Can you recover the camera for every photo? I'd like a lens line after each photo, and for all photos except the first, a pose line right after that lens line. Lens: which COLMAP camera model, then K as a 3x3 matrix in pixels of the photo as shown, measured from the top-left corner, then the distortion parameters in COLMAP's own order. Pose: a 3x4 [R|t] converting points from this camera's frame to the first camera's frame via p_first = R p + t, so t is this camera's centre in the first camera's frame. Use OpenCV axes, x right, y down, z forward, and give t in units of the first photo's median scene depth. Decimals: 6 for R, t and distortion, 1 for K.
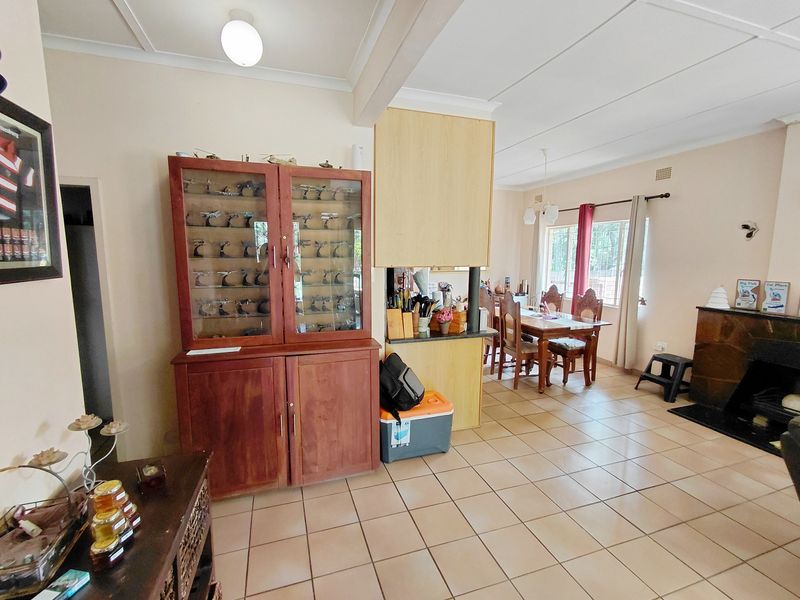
lens RADIAL K [[368.0, 0, 400.0], [0, 368.0, 300.0], [0, 0, 1]] dist [-0.002351, -0.000025]
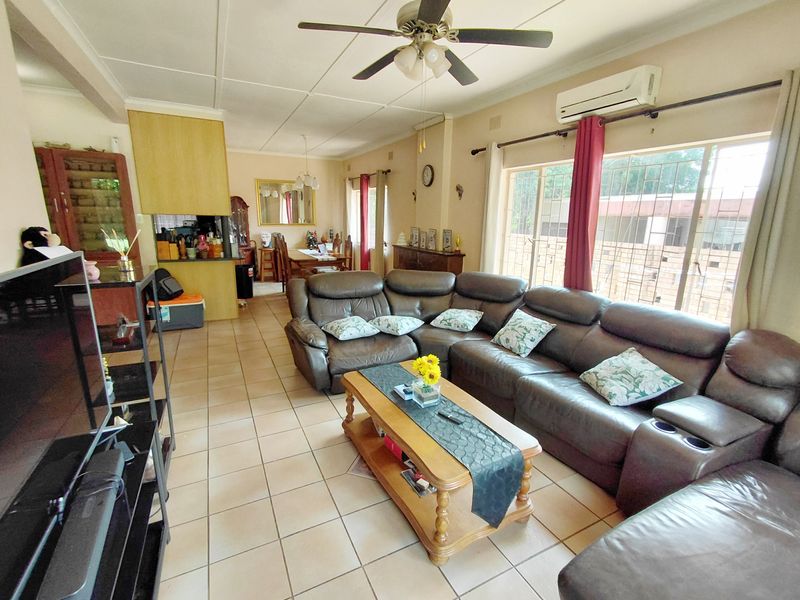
lens RADIAL K [[368.0, 0, 400.0], [0, 368.0, 300.0], [0, 0, 1]] dist [-0.002351, -0.000025]
pose [[0.989960, -0.015933, 0.140449, 0.779322], [0.001451, 0.994720, 0.102619, 0.117009], [-0.141343, -0.101385, 0.984755, -0.743522]]
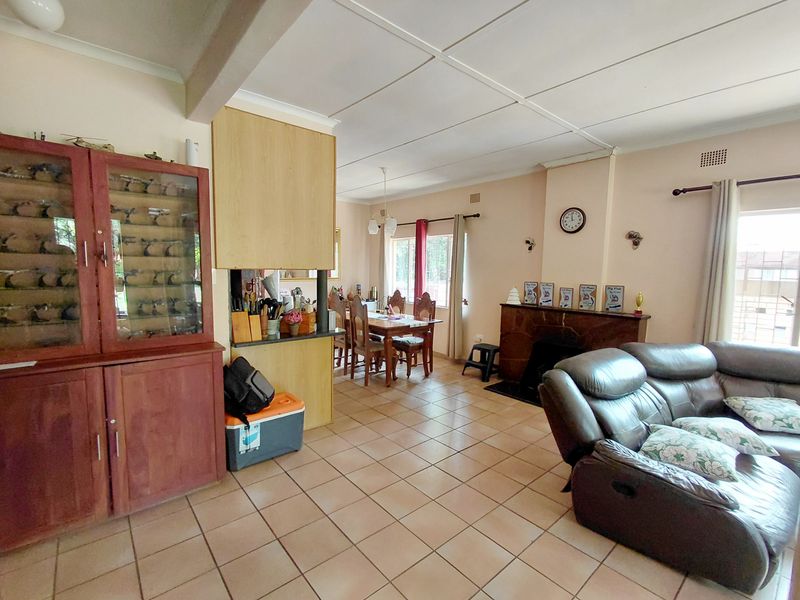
lens RADIAL K [[365.3, 0, 398.4], [0, 365.3, 302.1], [0, 0, 1]] dist [0.005267, 0.000651]
pose [[0.929491, -0.025008, 0.367995, 0.019204], [0.034716, 0.999201, -0.019783, 0.032088], [-0.367206, 0.031163, 0.929617, -0.059208]]
